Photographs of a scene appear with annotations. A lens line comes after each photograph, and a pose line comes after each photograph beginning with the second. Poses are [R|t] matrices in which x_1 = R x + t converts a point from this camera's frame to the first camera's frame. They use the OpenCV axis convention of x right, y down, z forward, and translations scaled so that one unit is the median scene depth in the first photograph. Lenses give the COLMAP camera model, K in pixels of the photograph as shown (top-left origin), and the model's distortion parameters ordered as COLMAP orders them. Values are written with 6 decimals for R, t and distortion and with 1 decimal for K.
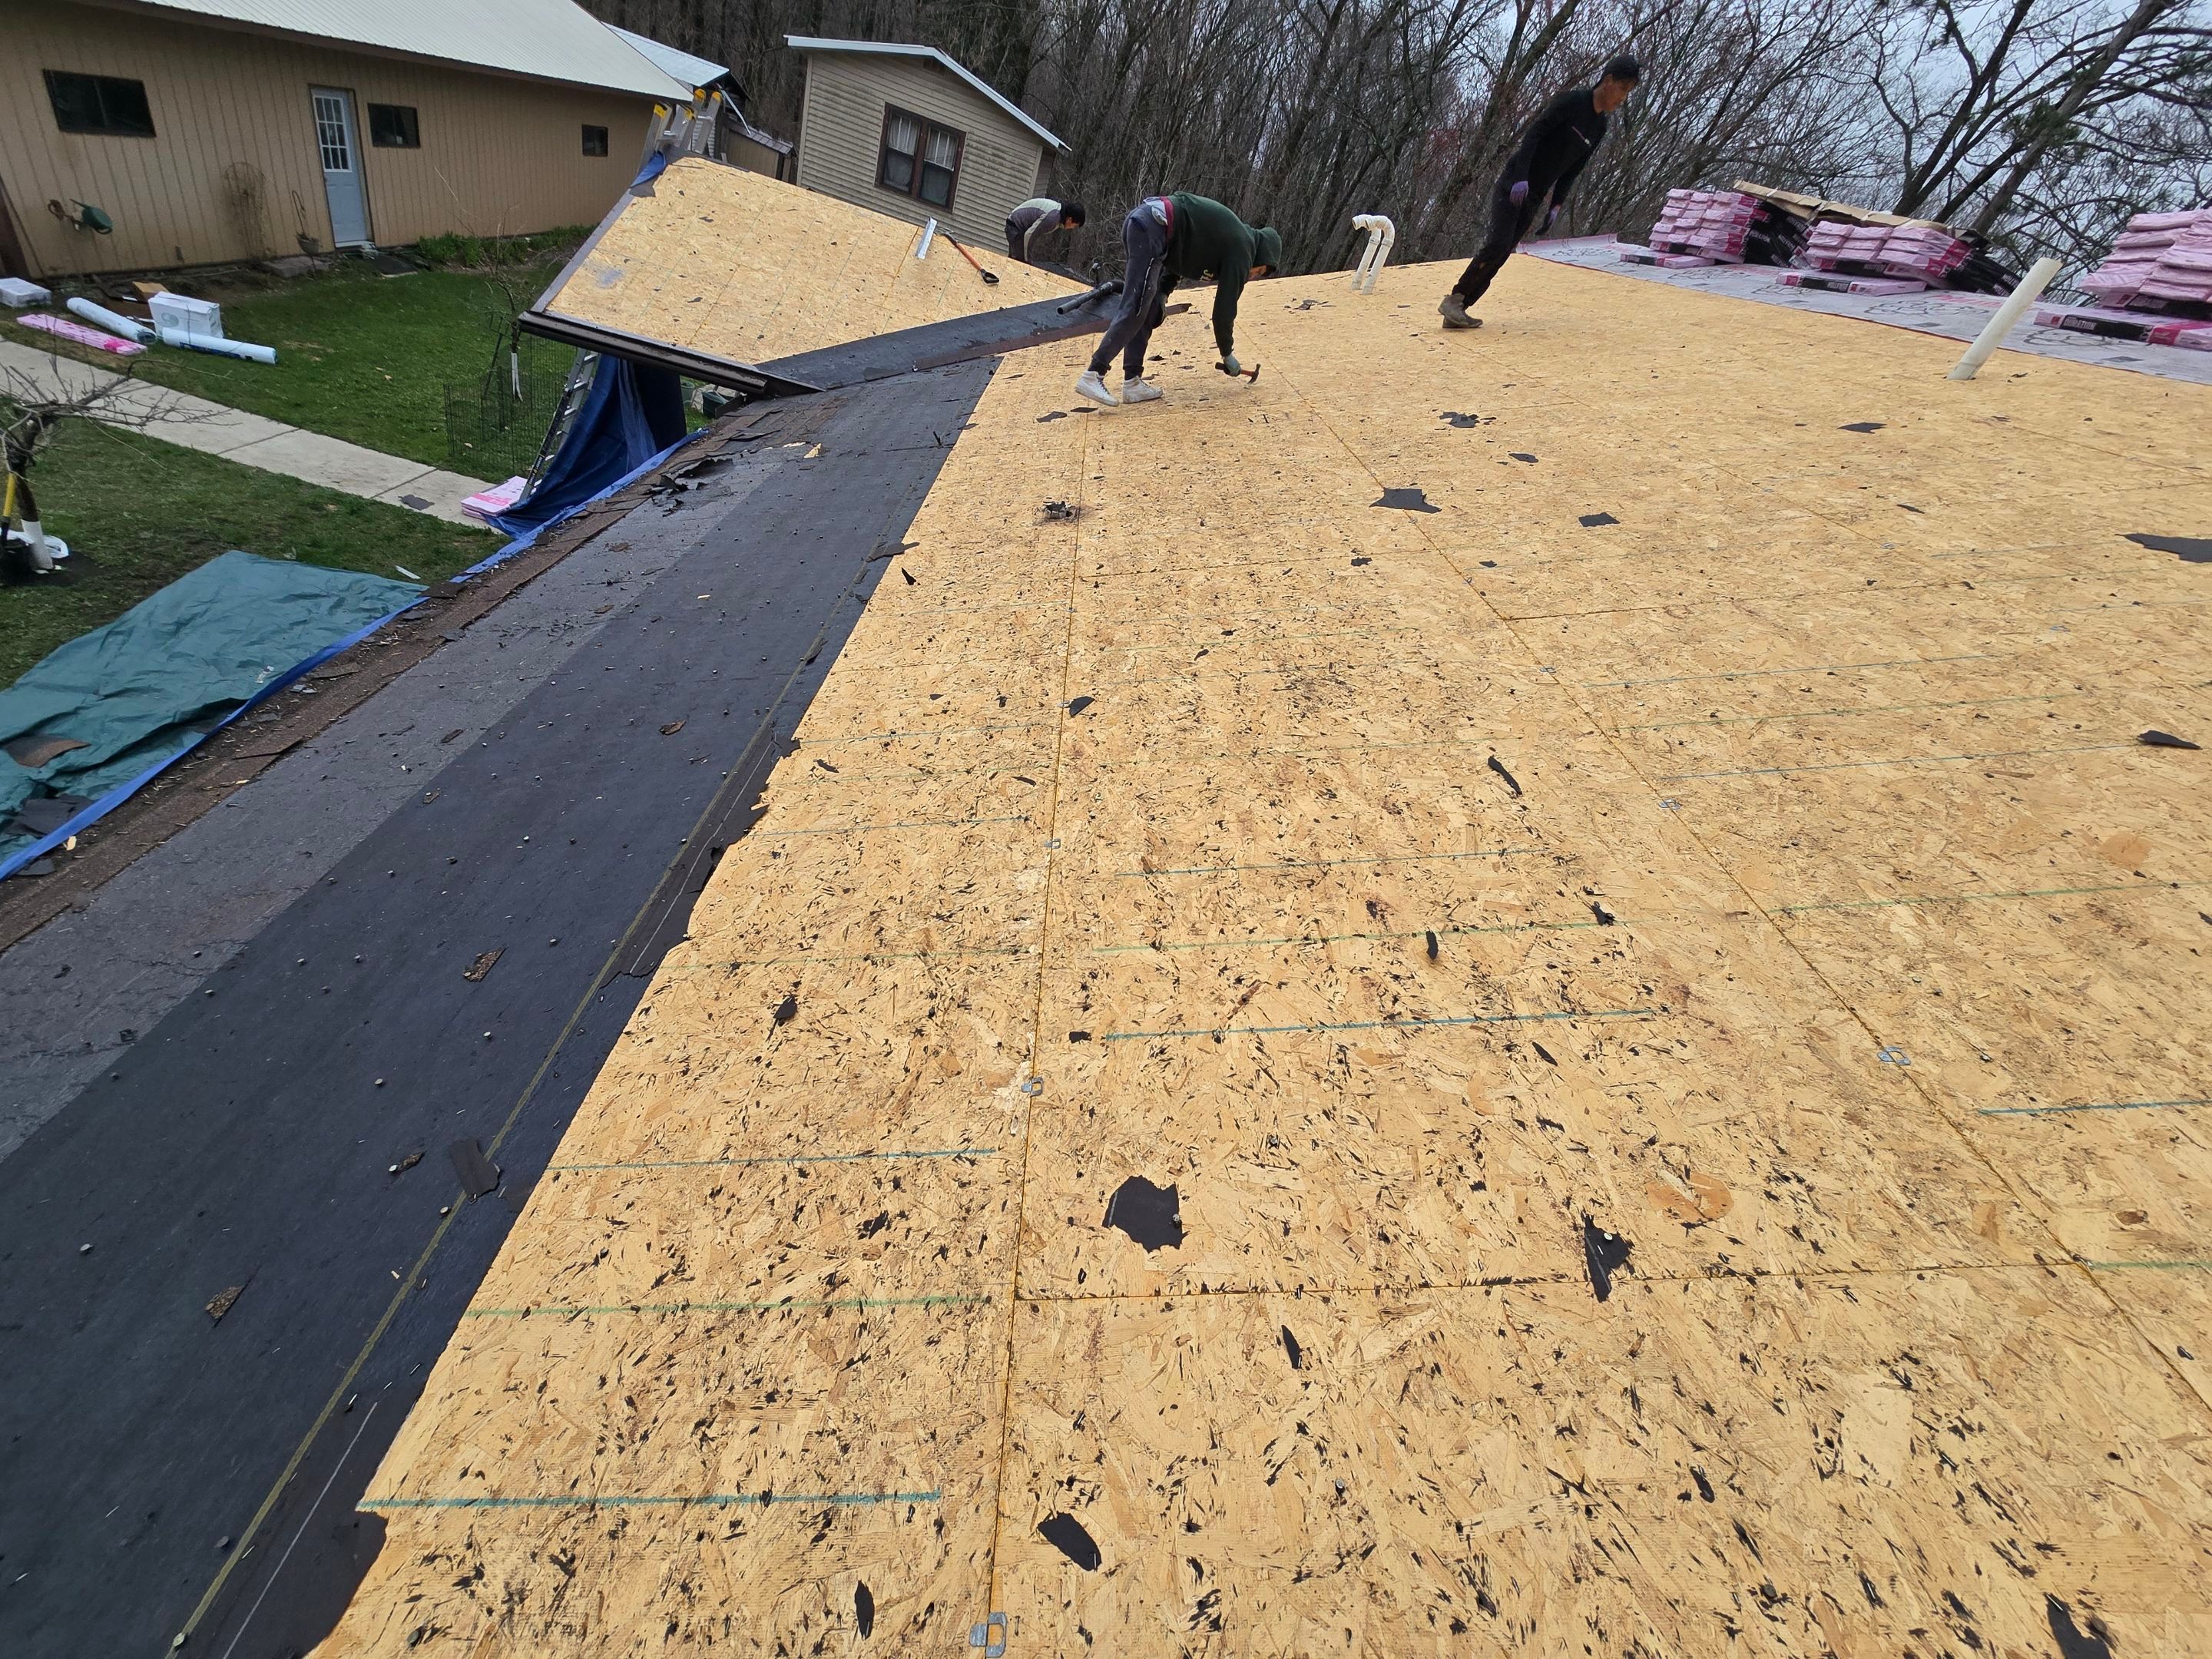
lens RADIAL K [[901.4, 0, 1103.4], [0, 901.4, 835.3], [0, 0, 1]] dist [-0.006847, 0.001834]
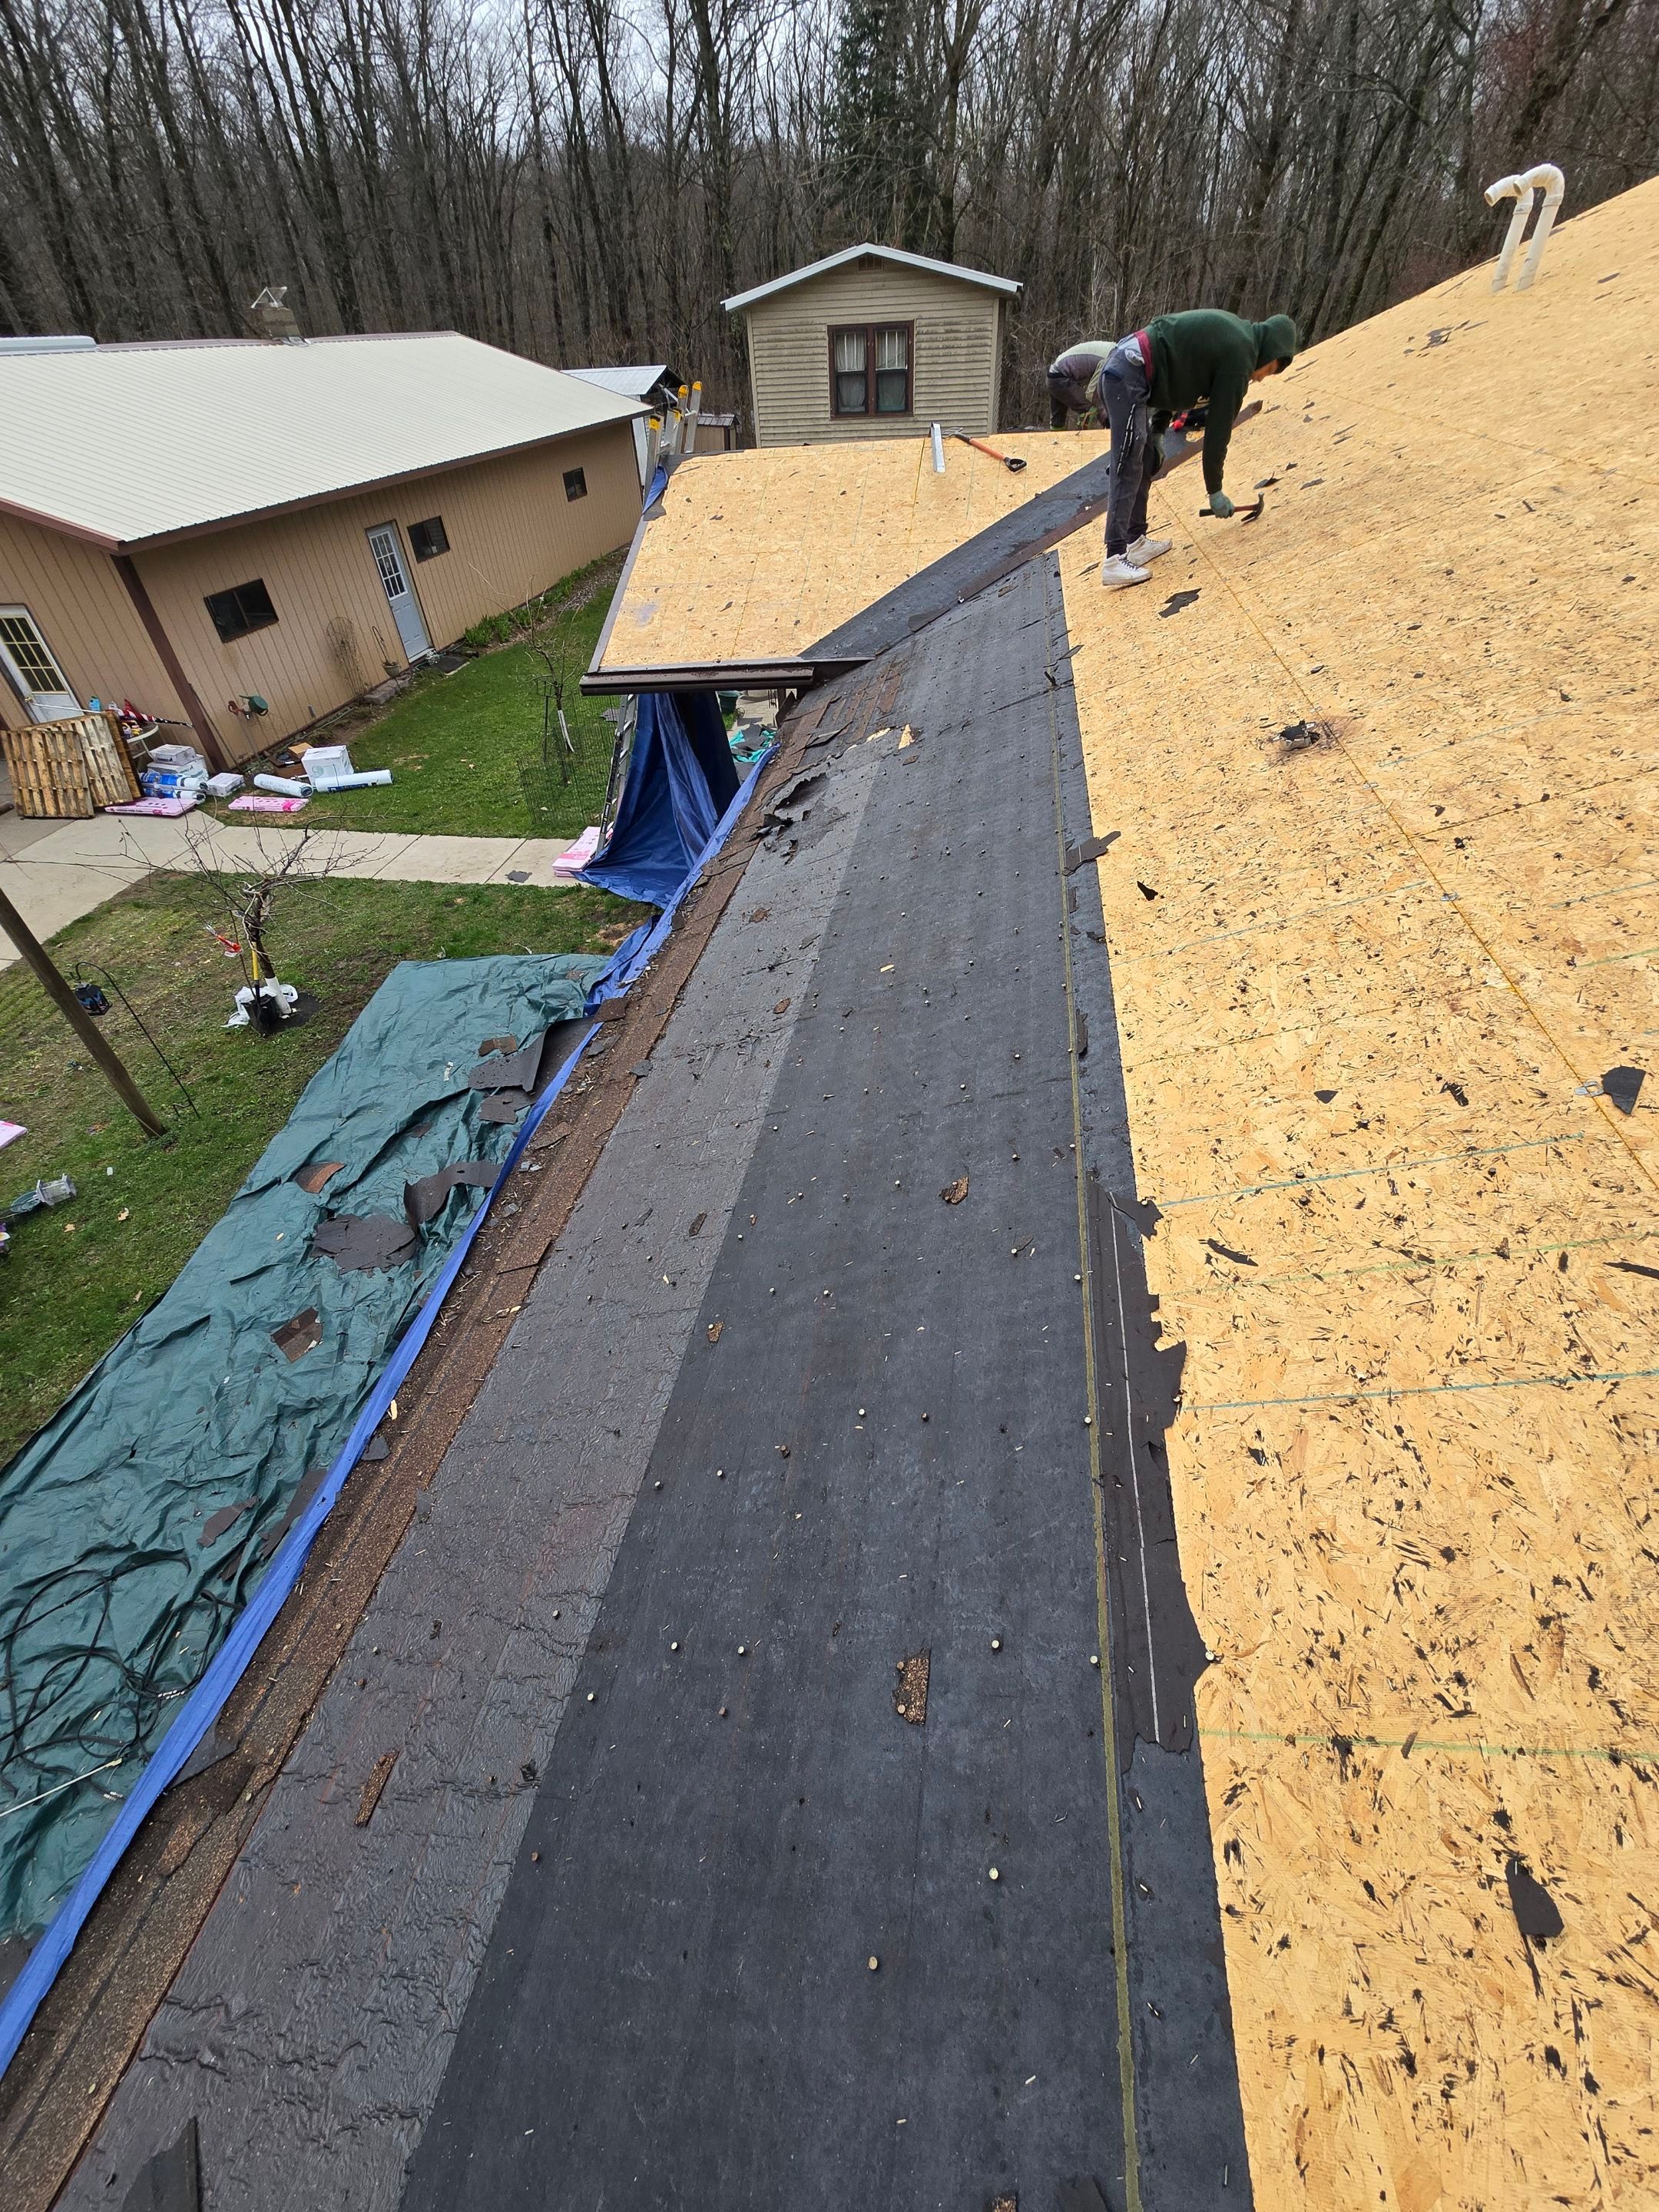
lens RADIAL K [[901.4, 0, 834.8], [0, 901.4, 1103.9], [0, 0, 1]] dist [-0.006847, 0.001834]
pose [[0.929532, -0.155407, -0.334393, -0.096868], [0.175633, 0.983970, 0.030924, -0.074422], [0.324227, -0.087476, 0.941926, 0.078248]]
